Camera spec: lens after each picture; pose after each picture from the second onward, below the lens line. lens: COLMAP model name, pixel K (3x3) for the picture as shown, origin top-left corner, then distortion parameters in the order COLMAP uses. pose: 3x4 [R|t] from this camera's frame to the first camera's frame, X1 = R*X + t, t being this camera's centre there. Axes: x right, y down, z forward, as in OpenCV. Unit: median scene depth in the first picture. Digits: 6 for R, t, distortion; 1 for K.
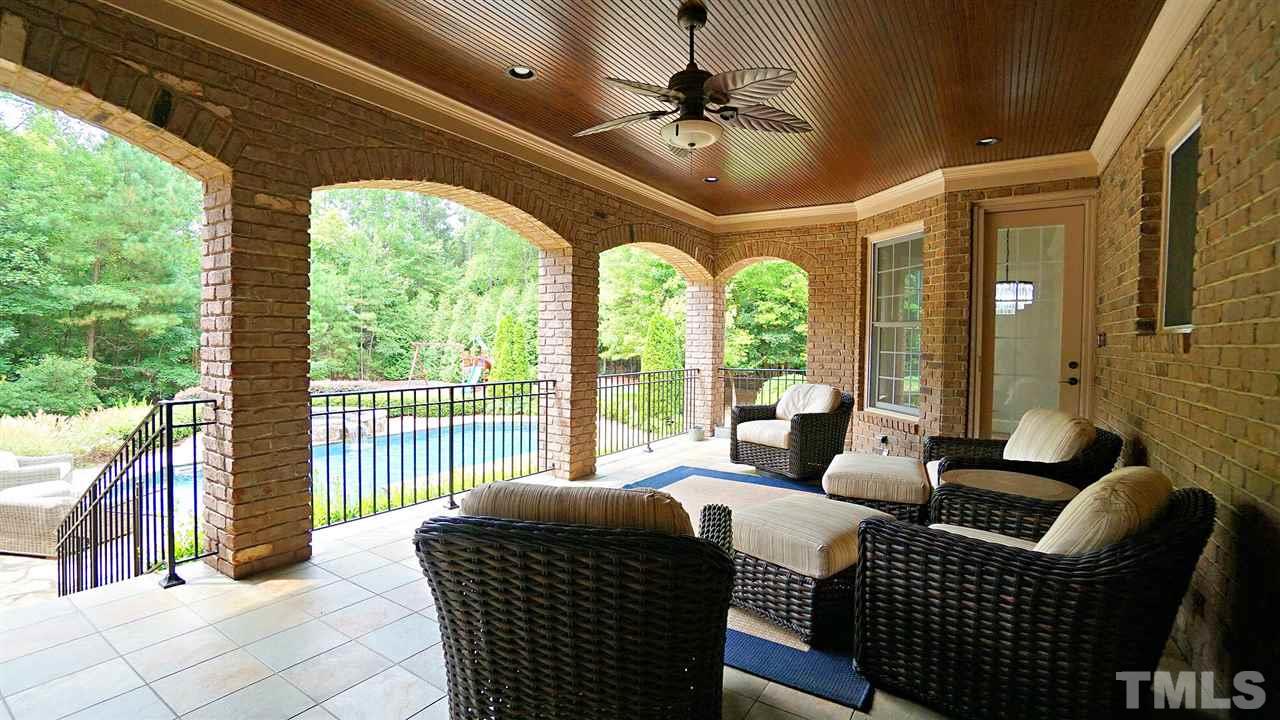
lens RADIAL K [[564.0, 0, 630.0], [0, 564.0, 358.5], [0, 0, 1]] dist [-0.069937, 0.027066]
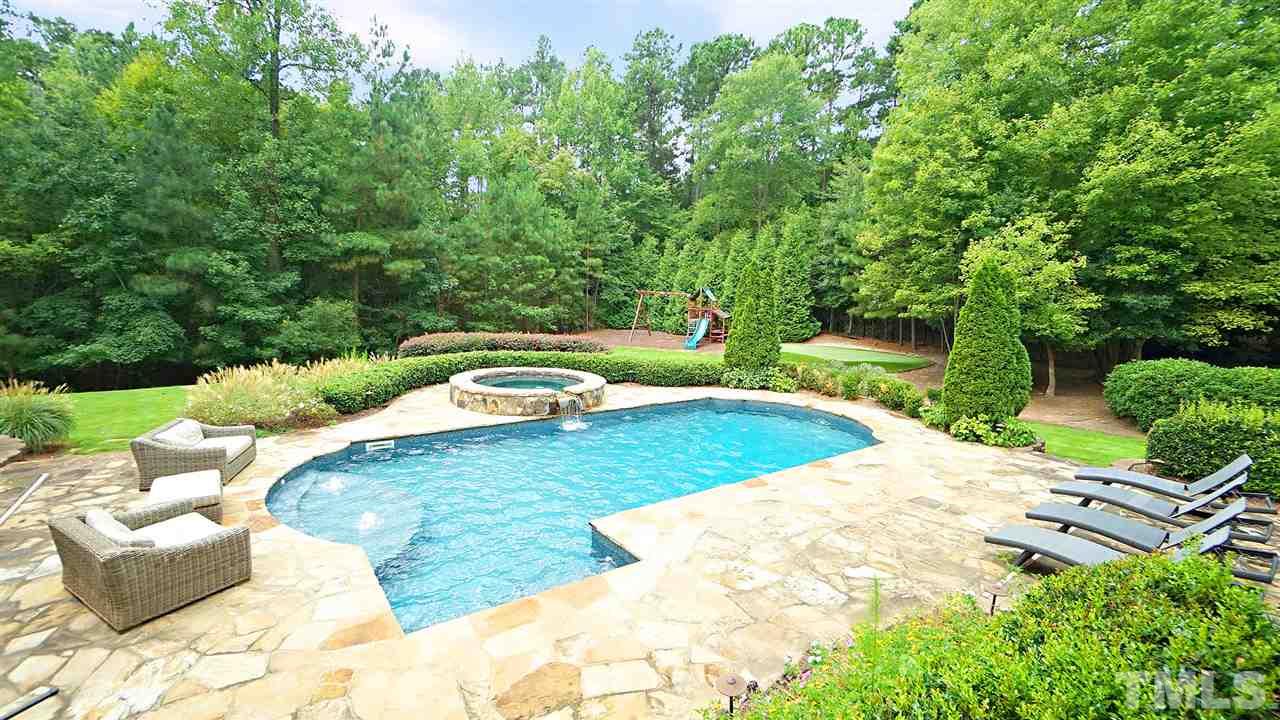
lens RADIAL K [[564.0, 0, 630.0], [0, 564.0, 358.5], [0, 0, 1]] dist [-0.069937, 0.027066]
pose [[0.928011, 0.065237, -0.366797, -0.062071], [-0.030687, 0.994589, 0.099254, -0.011681], [0.371288, -0.080853, 0.924991, 0.150337]]
